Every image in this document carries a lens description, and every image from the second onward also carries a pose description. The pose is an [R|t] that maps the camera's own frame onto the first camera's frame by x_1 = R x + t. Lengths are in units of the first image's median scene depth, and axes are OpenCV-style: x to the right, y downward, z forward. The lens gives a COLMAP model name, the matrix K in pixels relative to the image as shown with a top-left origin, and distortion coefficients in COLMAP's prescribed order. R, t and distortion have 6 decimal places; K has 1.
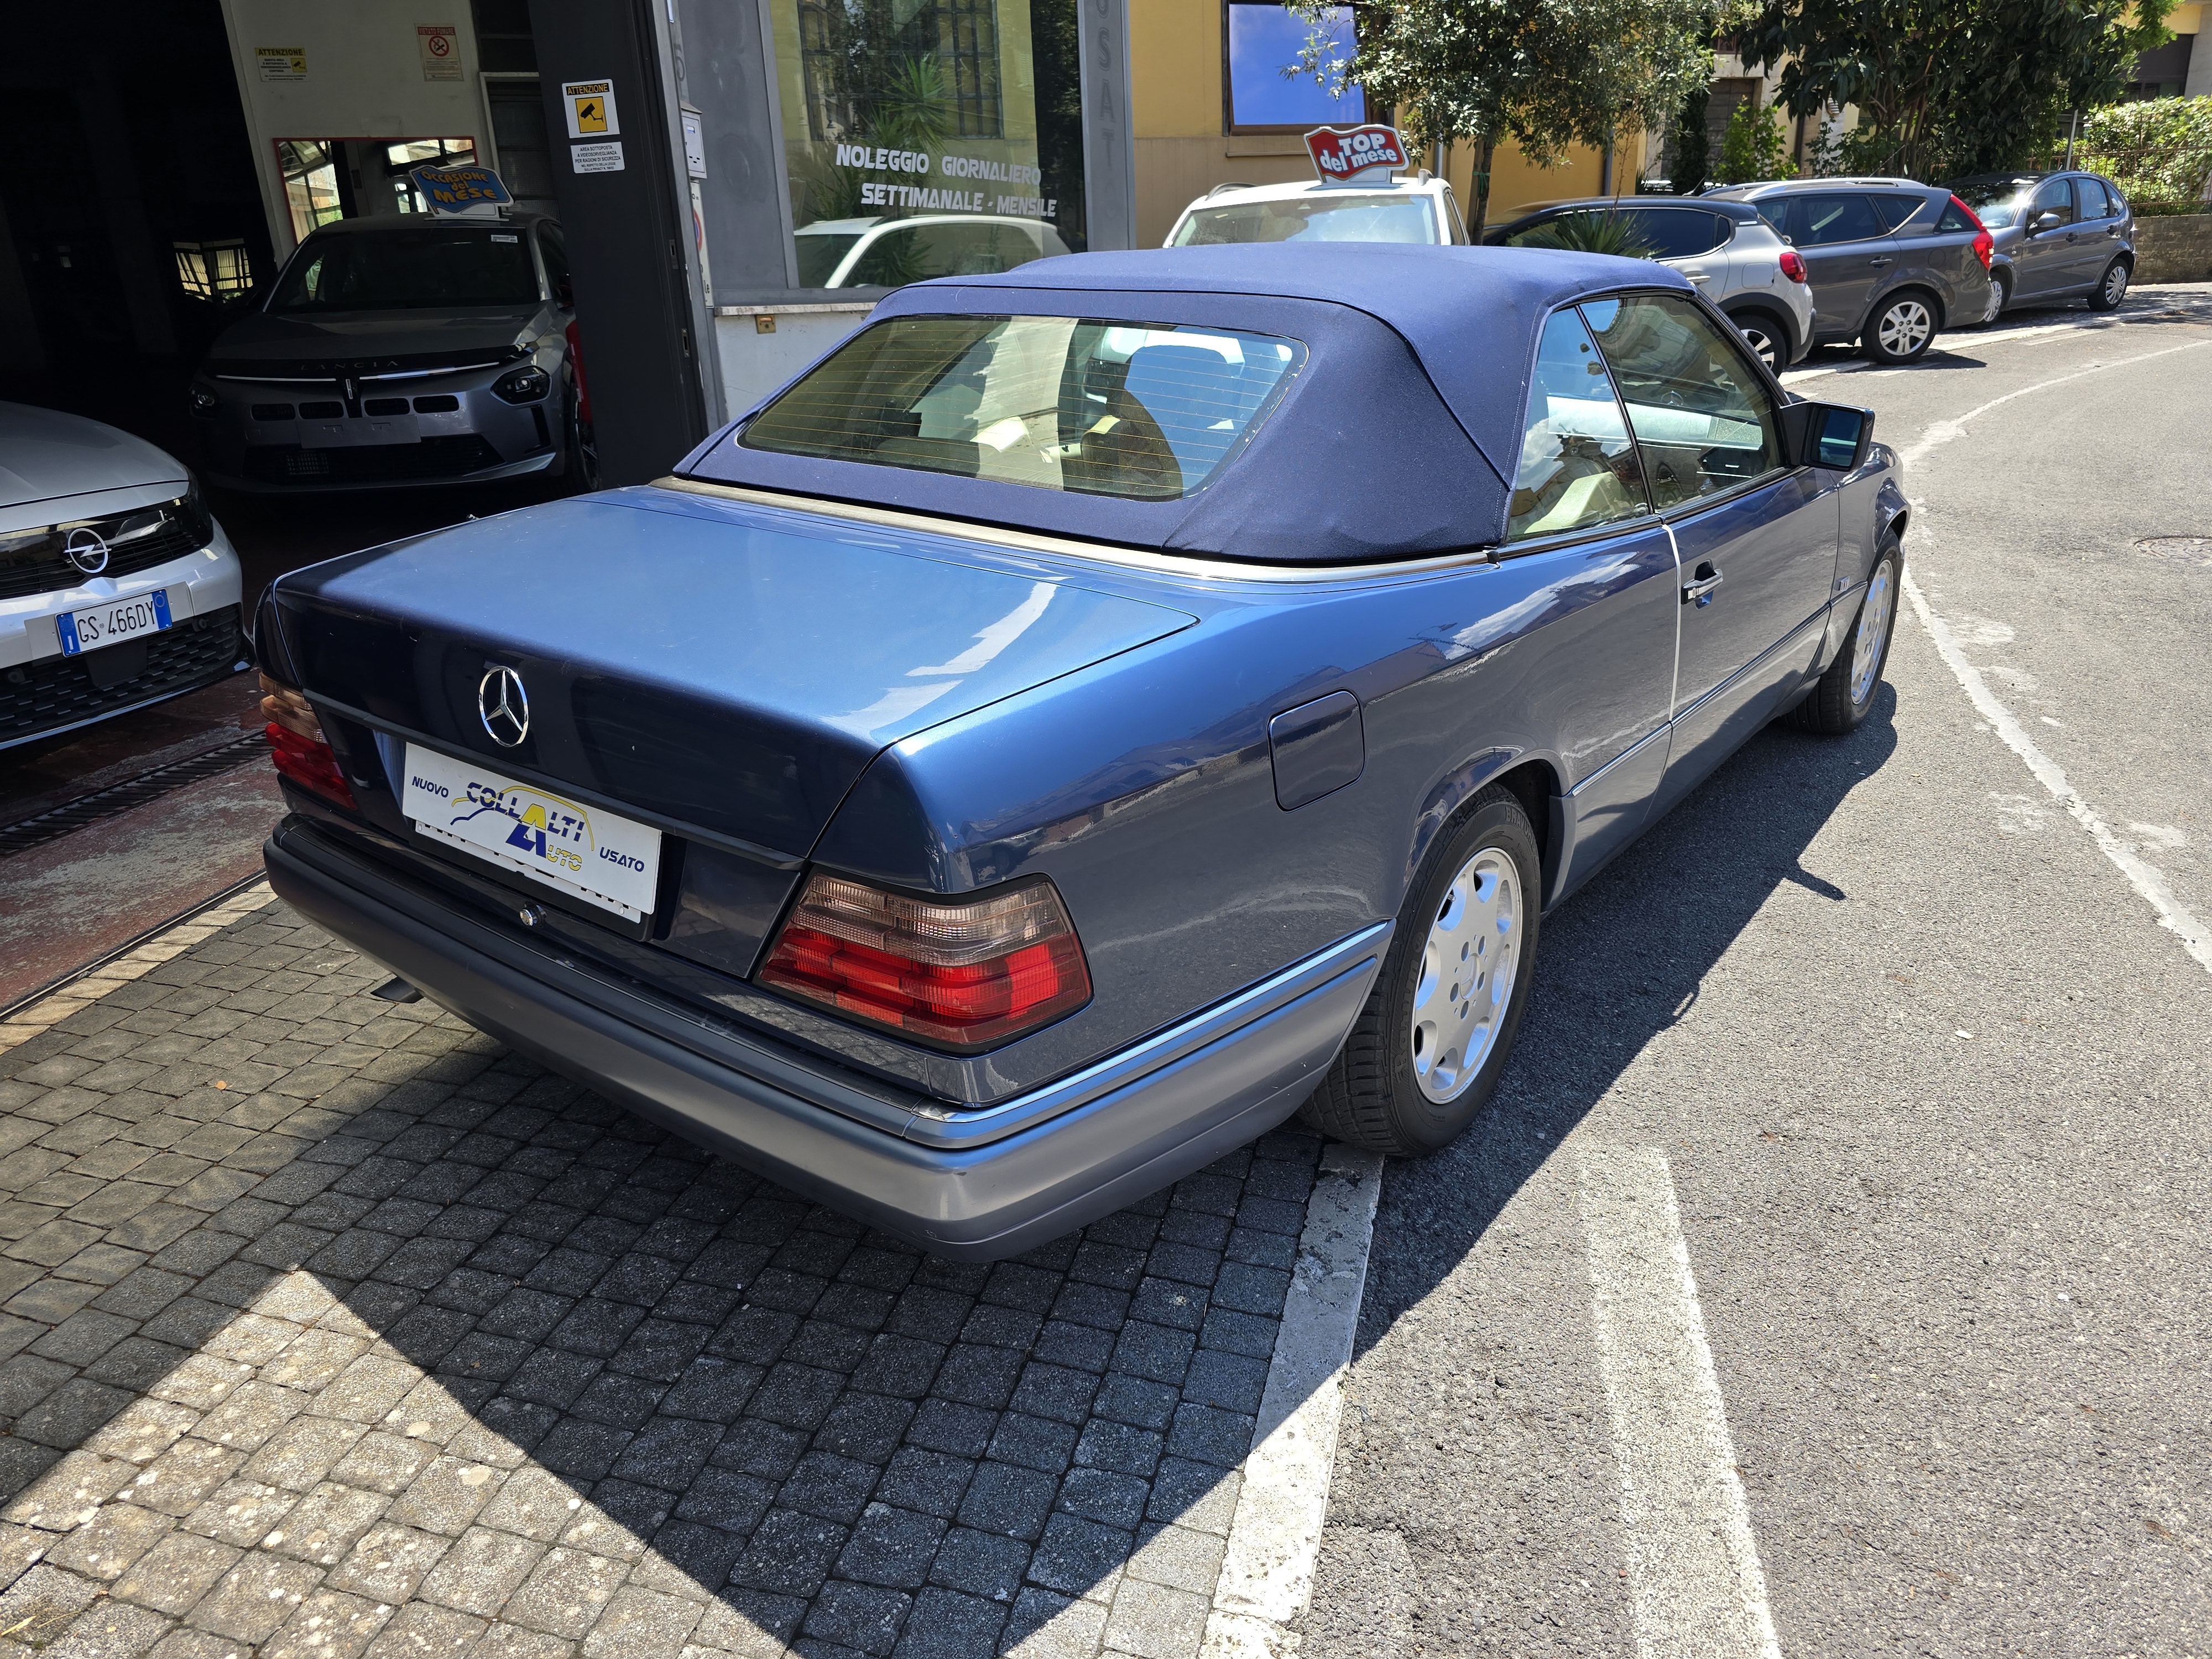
lens RADIAL K [[1499.5, 0, 1212.8], [0, 1499.5, 854.9], [0, 0, 1]] dist [0.028280, -0.020940]
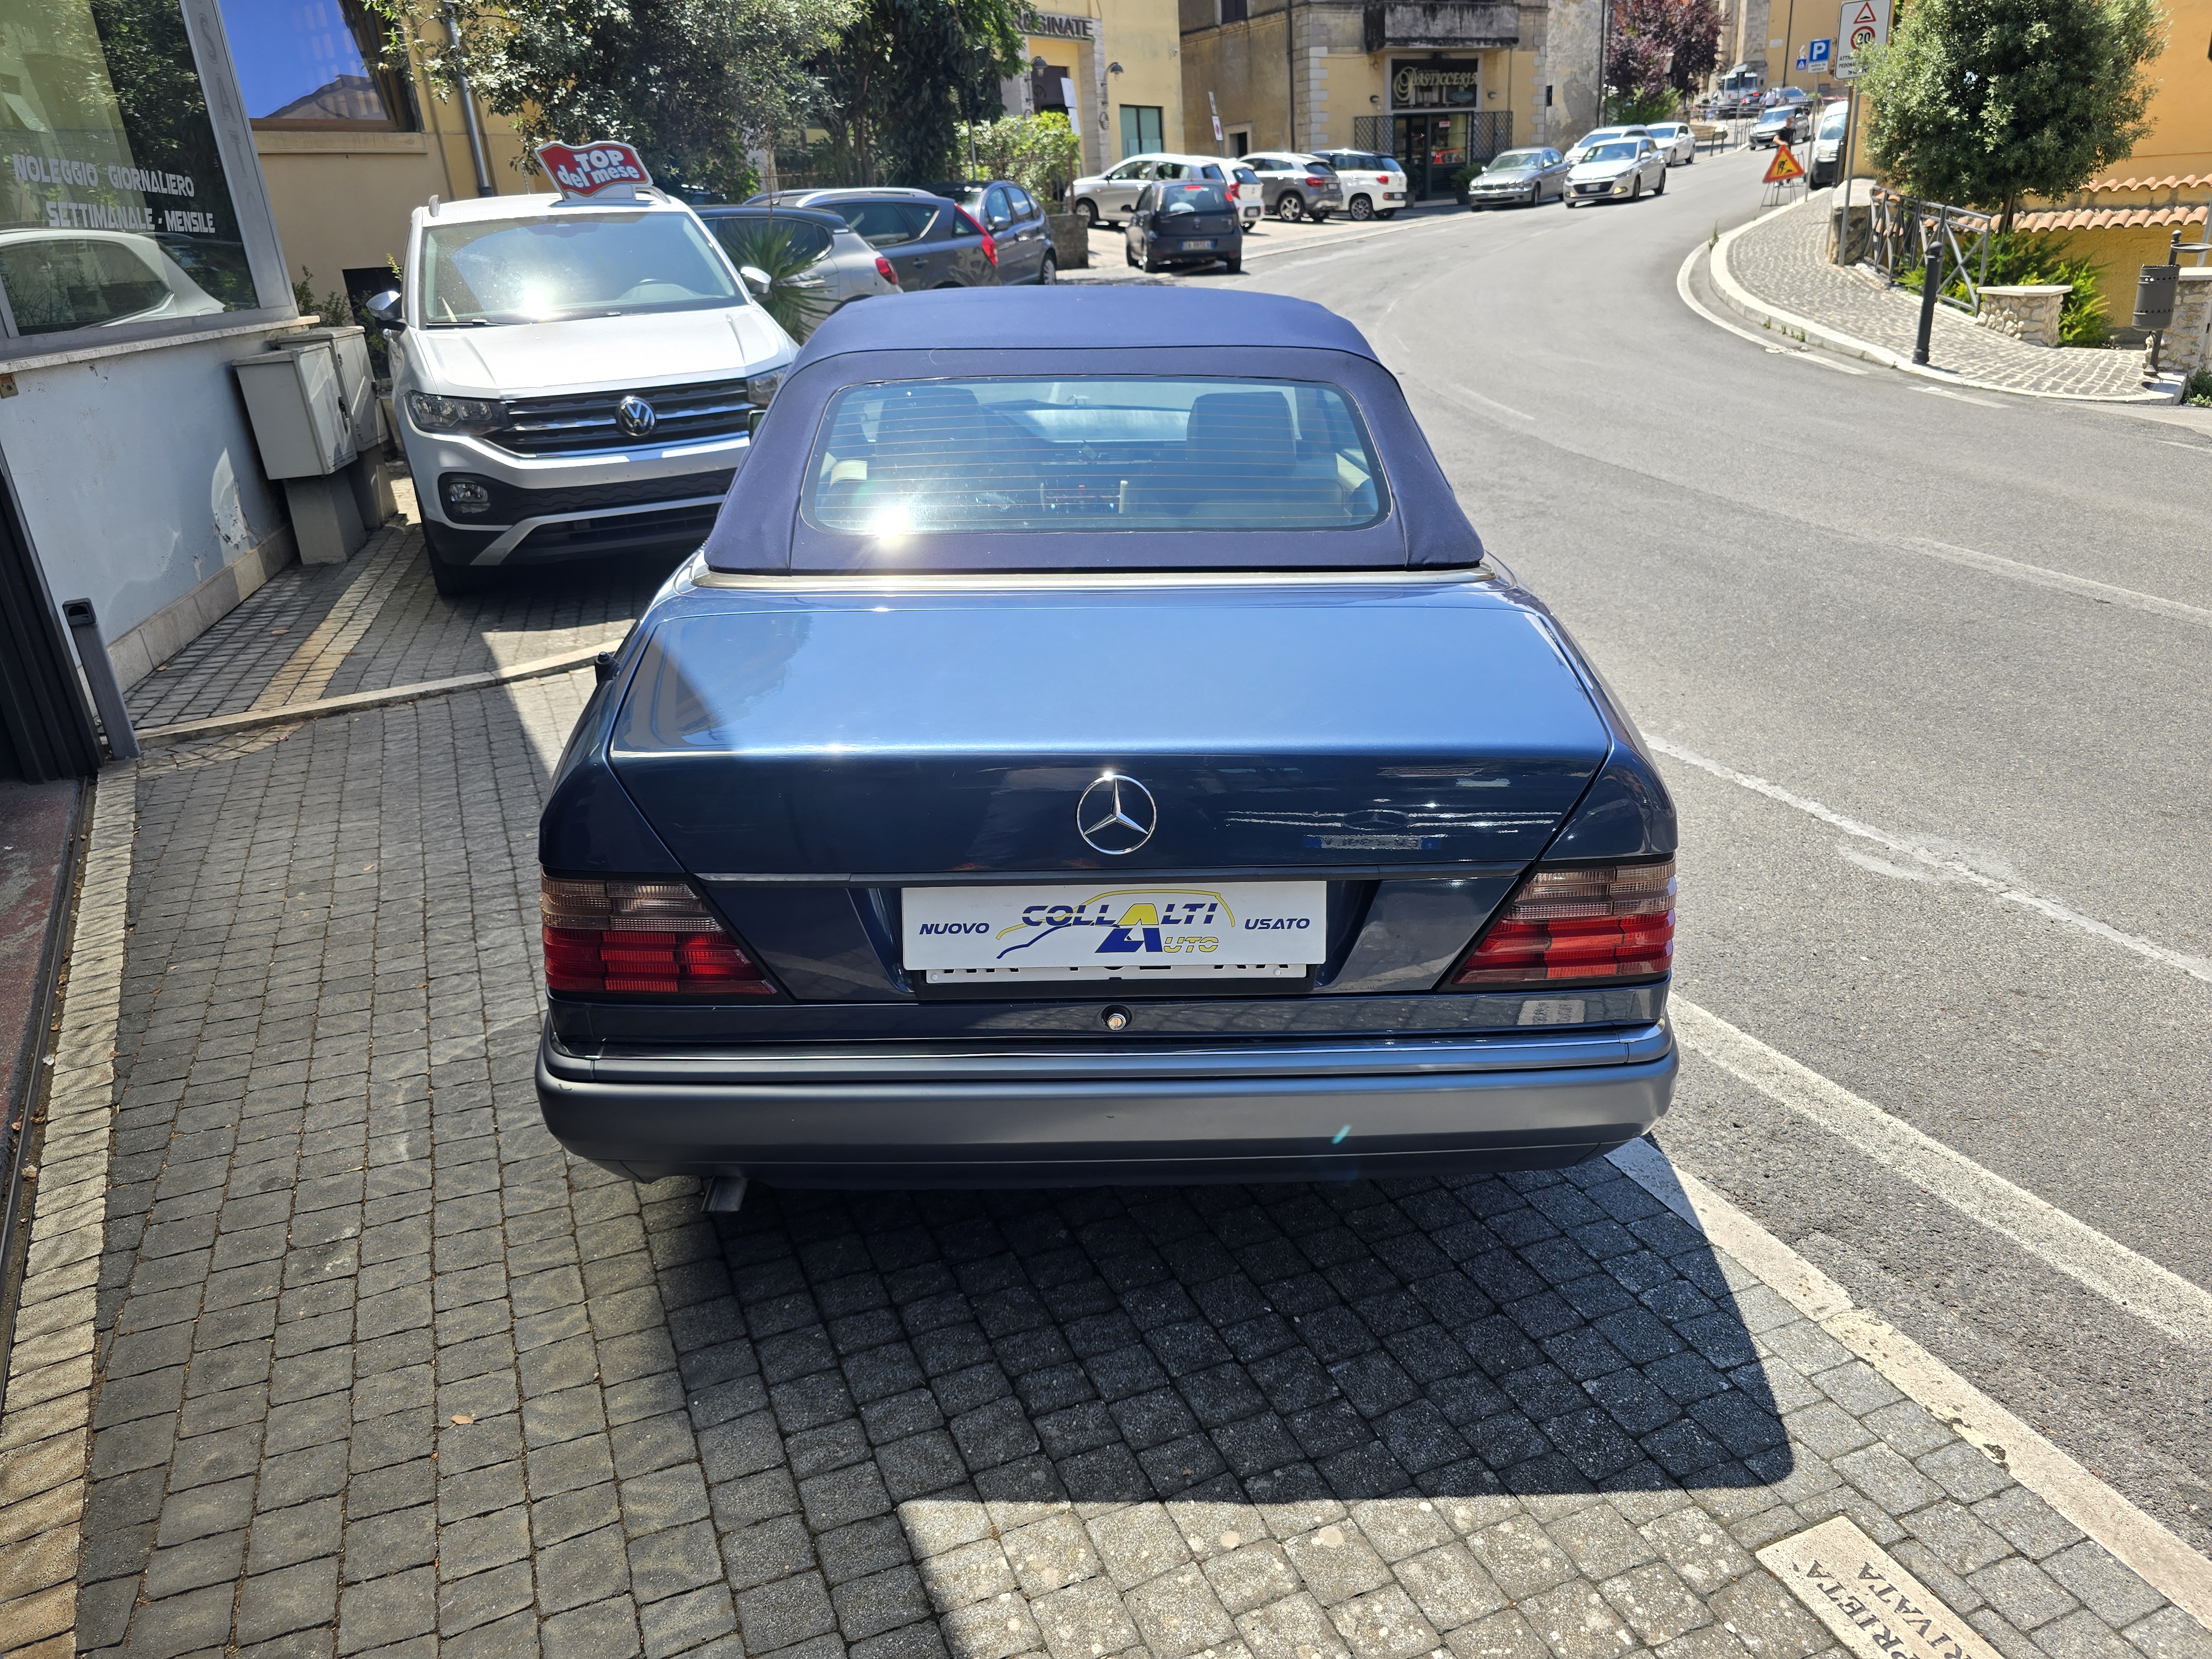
lens RADIAL K [[1499.5, 0, 1067.9], [0, 1499.5, 819.9], [0, 0, 1]] dist [0.028280, -0.020940]
pose [[0.783603, -0.236092, 0.574654, -1.013478], [0.241198, 0.968033, 0.068810, -0.161998], [-0.572529, 0.084686, 0.815499, 0.204983]]
